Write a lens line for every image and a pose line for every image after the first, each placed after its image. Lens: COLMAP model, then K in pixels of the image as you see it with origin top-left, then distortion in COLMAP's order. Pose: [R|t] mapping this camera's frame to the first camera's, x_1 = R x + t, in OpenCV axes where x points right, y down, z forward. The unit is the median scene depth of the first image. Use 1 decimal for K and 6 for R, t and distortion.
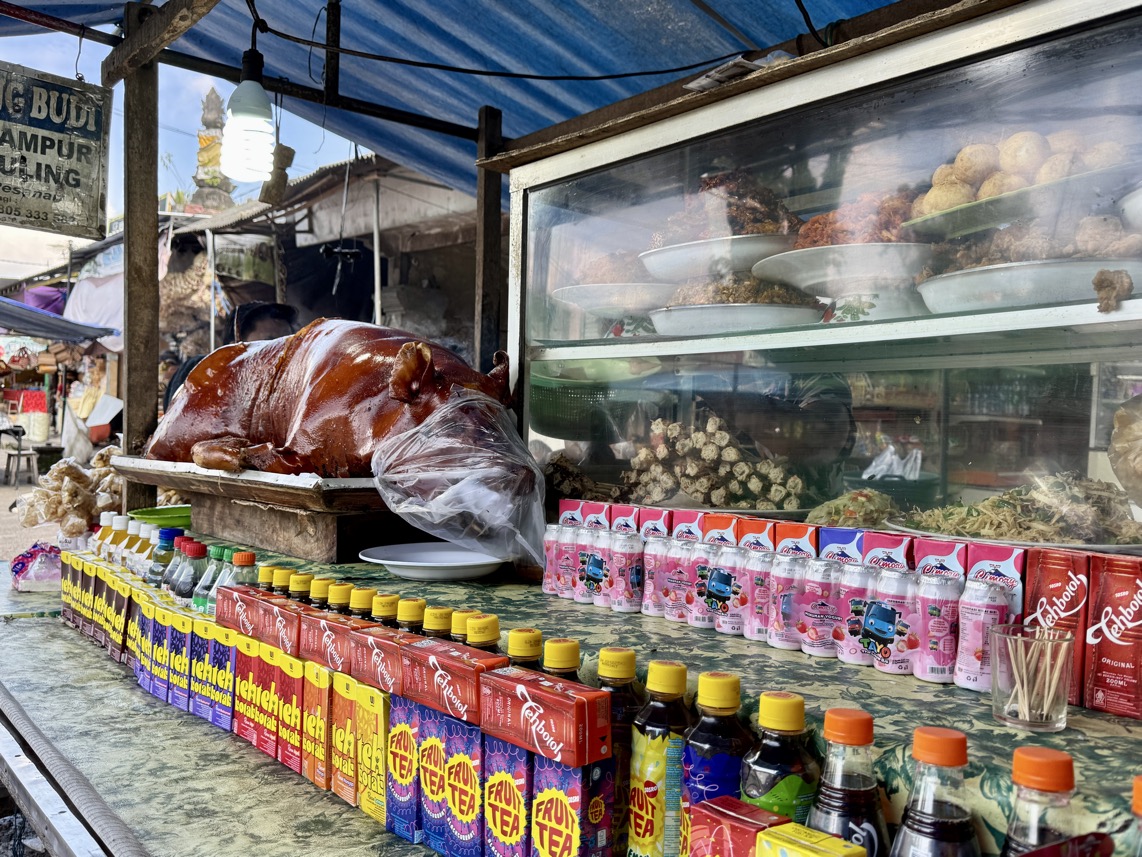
lens RADIAL K [[933.2, 0, 570.5], [0, 933.2, 421.1], [0, 0, 1]] dist [0.098171, -0.160726]
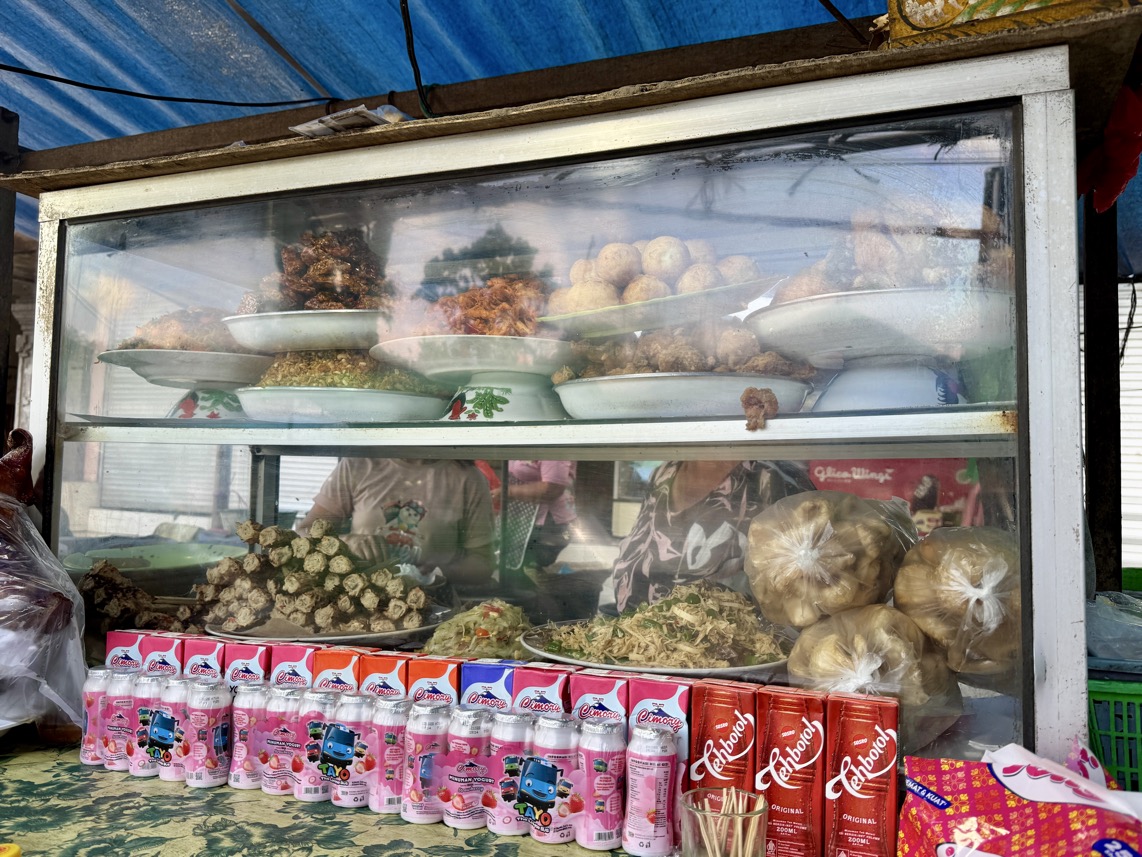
lens RADIAL K [[933.2, 0, 570.5], [0, 933.2, 421.1], [0, 0, 1]] dist [0.098171, -0.160726]
pose [[0.892049, 0.019882, 0.451501, -0.032899], [0.002388, 0.998810, -0.048702, -0.060023], [-0.451932, 0.044523, 0.890941, 0.170732]]
